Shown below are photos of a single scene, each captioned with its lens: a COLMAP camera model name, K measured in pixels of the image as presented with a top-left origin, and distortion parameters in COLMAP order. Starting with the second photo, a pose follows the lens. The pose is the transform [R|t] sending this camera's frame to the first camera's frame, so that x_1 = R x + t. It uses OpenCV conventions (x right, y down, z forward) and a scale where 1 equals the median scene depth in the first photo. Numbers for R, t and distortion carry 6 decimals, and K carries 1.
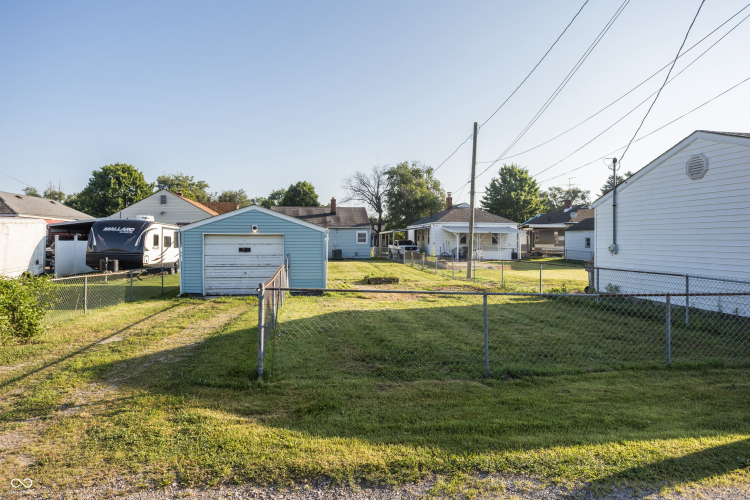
lens RADIAL K [[472.2, 0, 370.3], [0, 472.2, 245.9], [0, 0, 1]] dist [-0.009502, 0.003633]
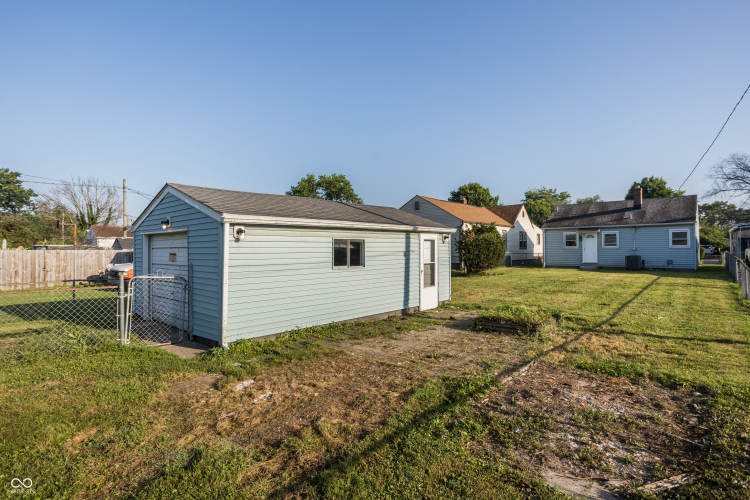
lens RADIAL K [[383.4, 0, 380.8], [0, 383.4, 243.1], [0, 0, 1]] dist [-0.034782, 0.013541]
pose [[0.652045, -0.014804, -0.758035, 0.106381], [-0.000240, 0.999805, -0.019732, -0.000085], [0.758180, 0.013049, 0.651915, 0.293925]]
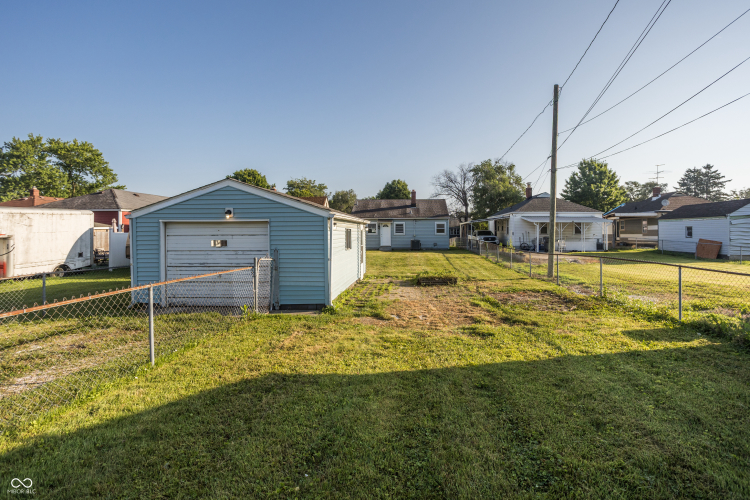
lens RADIAL K [[383.4, 0, 404.2], [0, 383.4, 229.4], [0, 0, 1]] dist [-0.034782, 0.013541]
pose [[0.987355, -0.006338, -0.158400, 0.033657], [0.003488, 0.999827, -0.018260, -0.000390], [0.158489, 0.017477, 0.987206, 0.160289]]
